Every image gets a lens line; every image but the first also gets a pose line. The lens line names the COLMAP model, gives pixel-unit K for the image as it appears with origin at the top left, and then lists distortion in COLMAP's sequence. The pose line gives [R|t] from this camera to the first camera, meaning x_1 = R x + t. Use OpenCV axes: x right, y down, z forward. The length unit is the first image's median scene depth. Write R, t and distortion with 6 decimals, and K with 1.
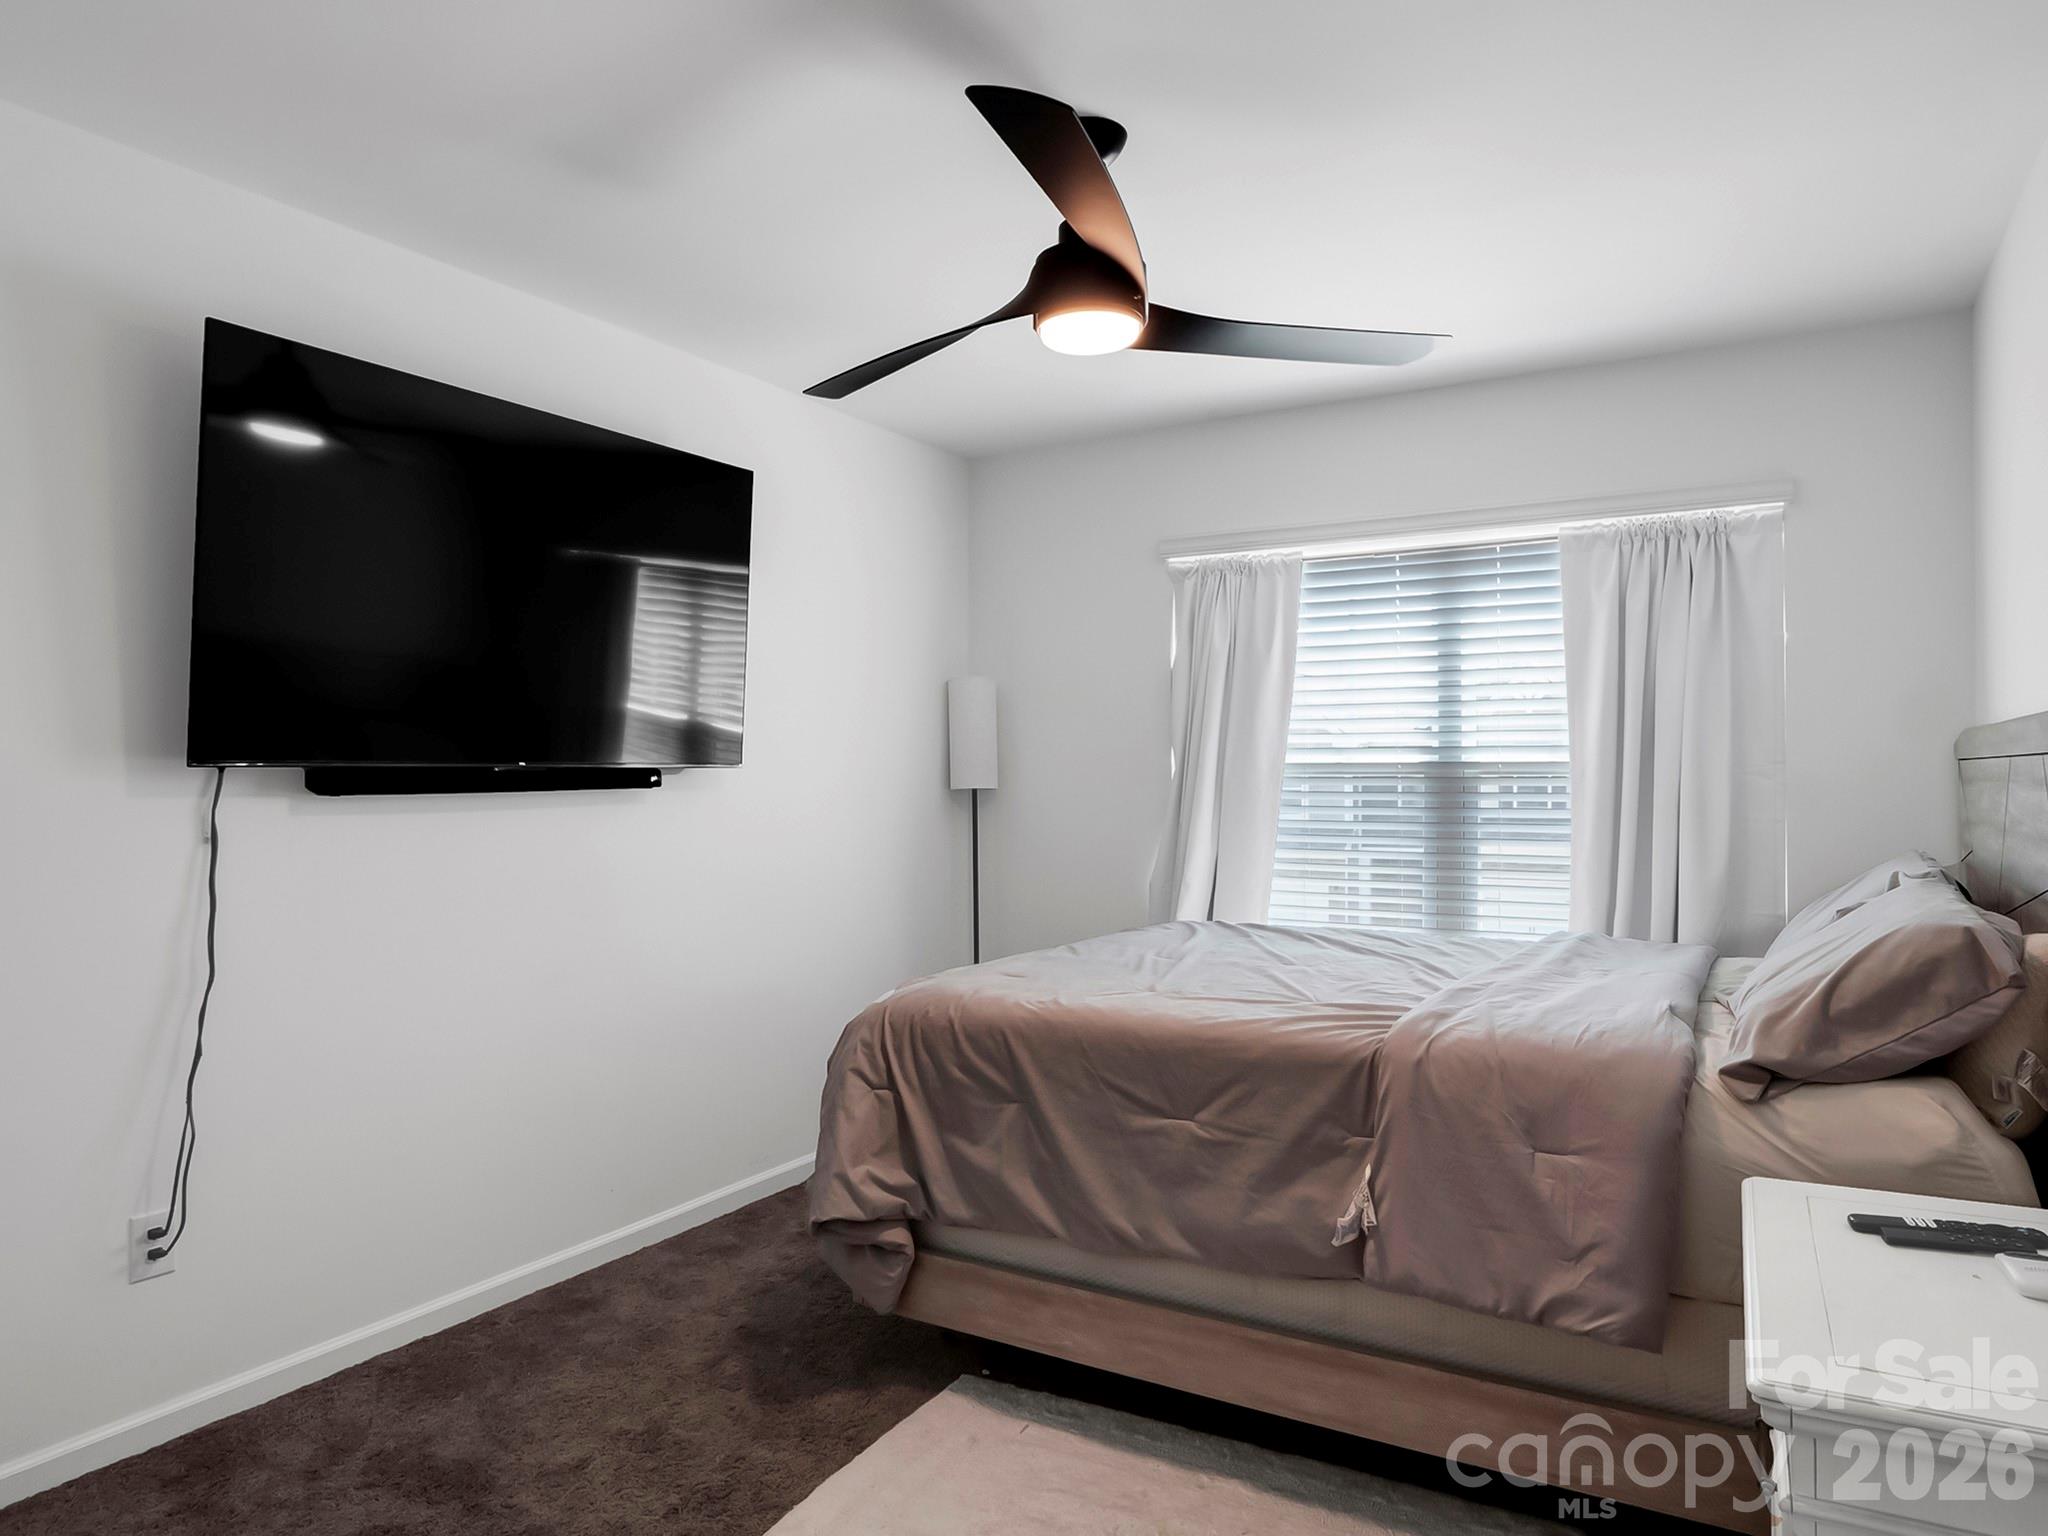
lens RADIAL K [[1301.8, 0, 1012.7], [0, 1301.8, 768.6], [0, 0, 1]] dist [-0.029734, 0.012336]
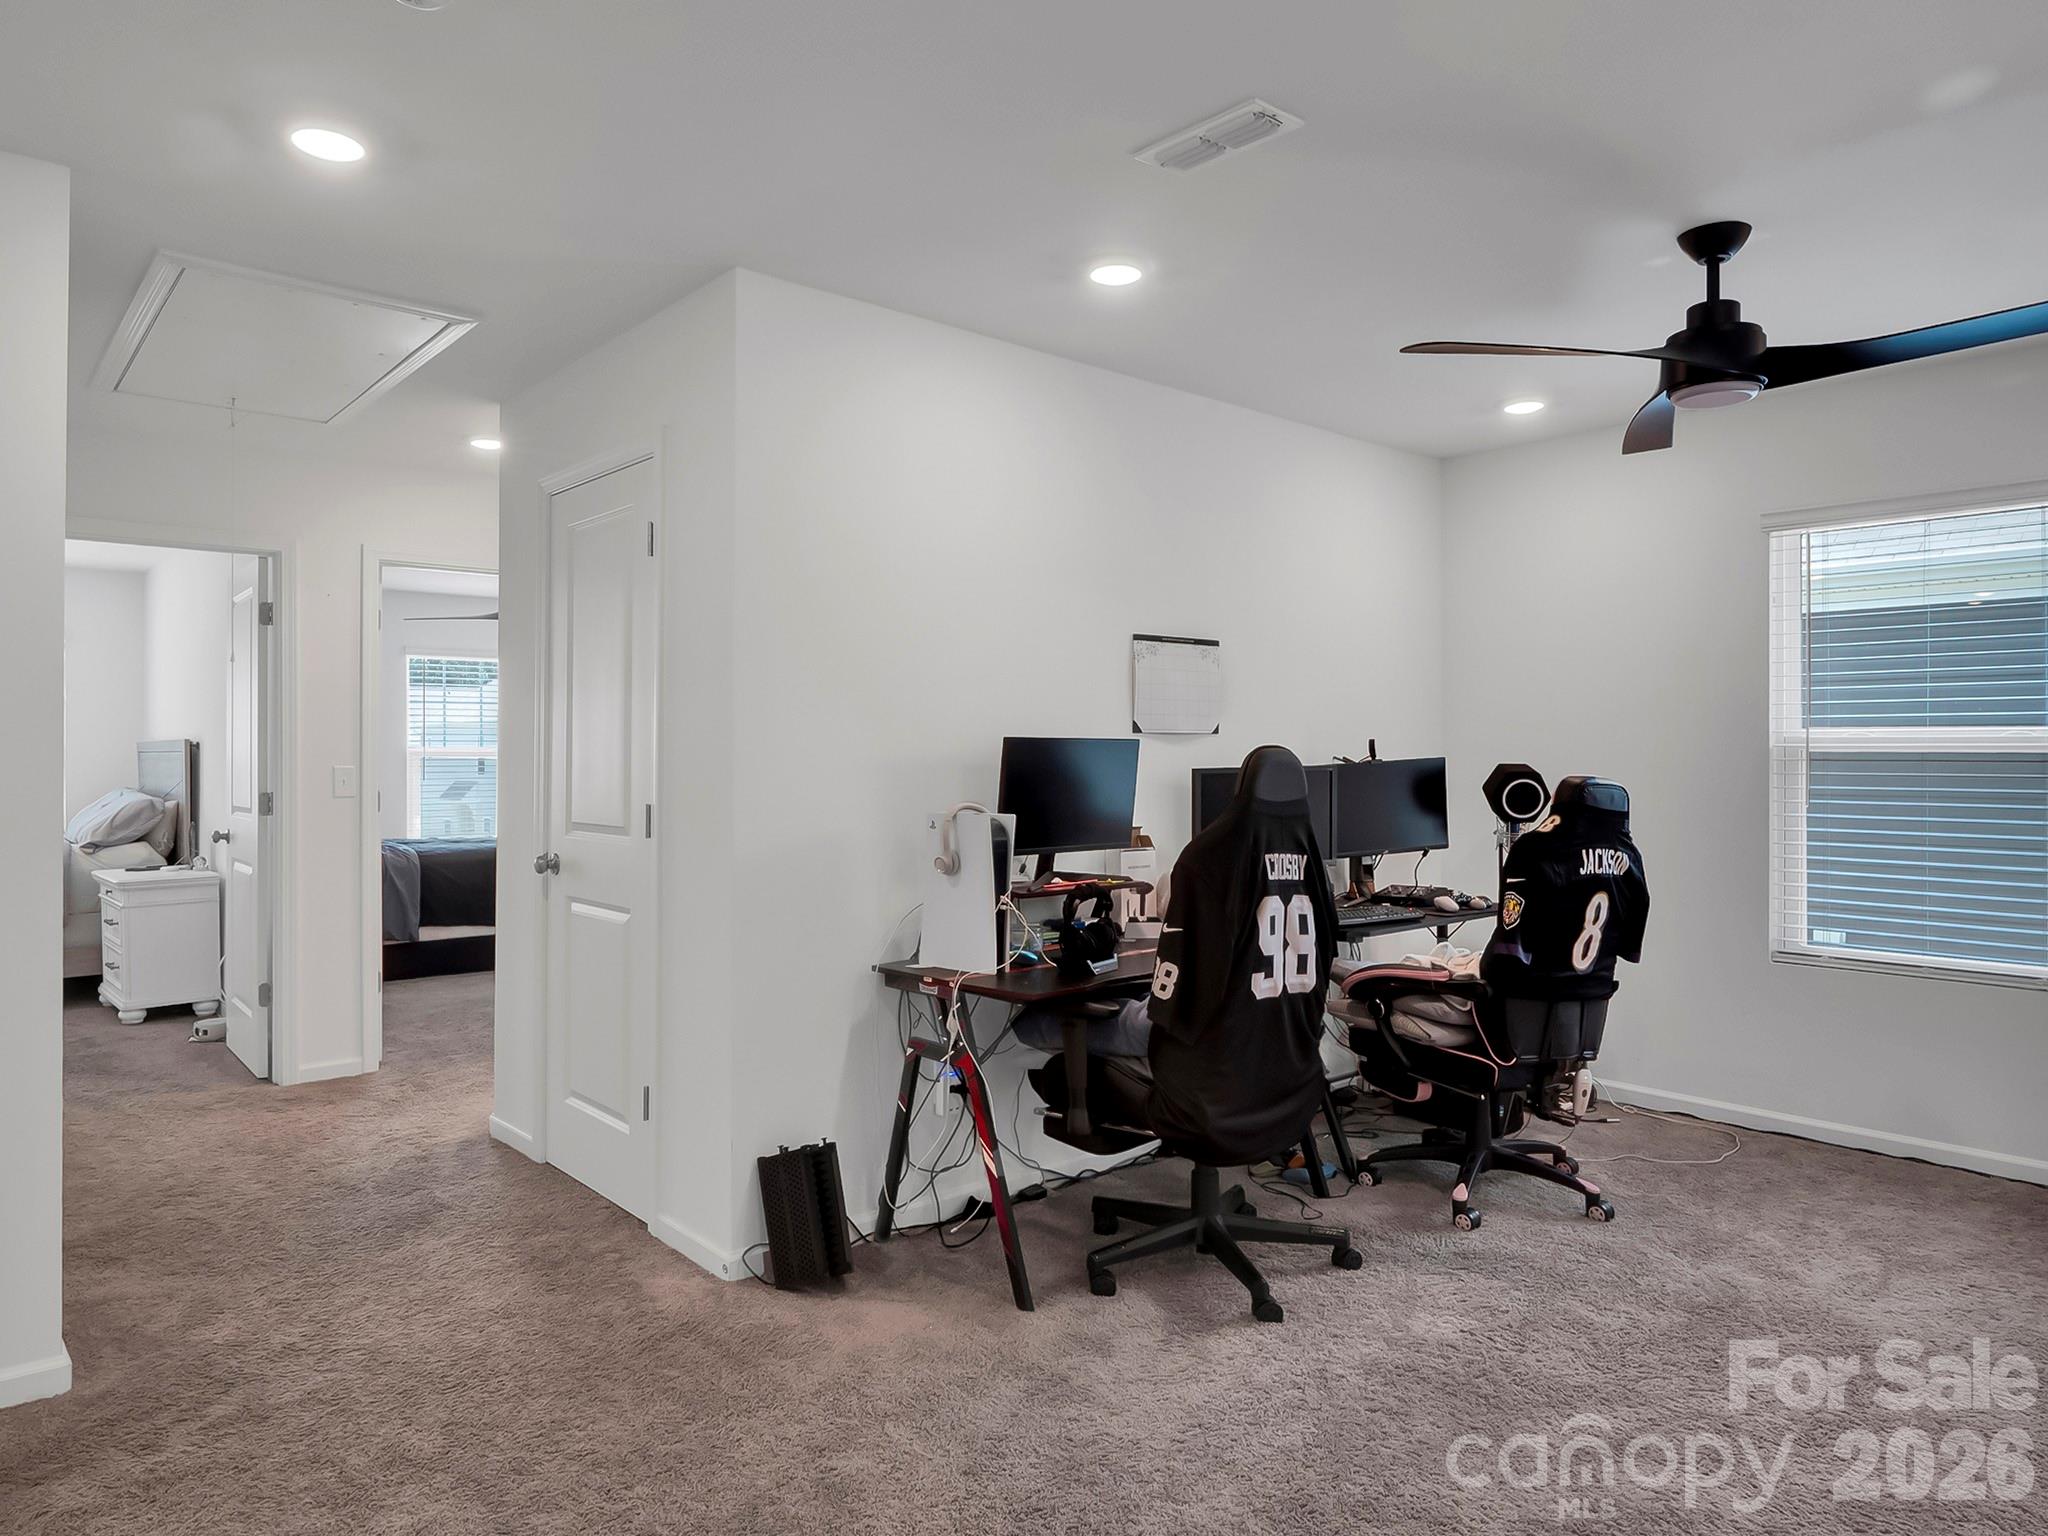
lens RADIAL K [[1310.7, 0, 1010.6], [0, 1310.7, 753.4], [0, 0, 1]] dist [-0.025987, 0.007804]
pose [[0.306741, -0.000639, 0.951793, -1.949554], [-0.006164, 0.999977, 0.002658, -0.032367], [-0.951773, -0.006682, 0.306730, -2.376055]]
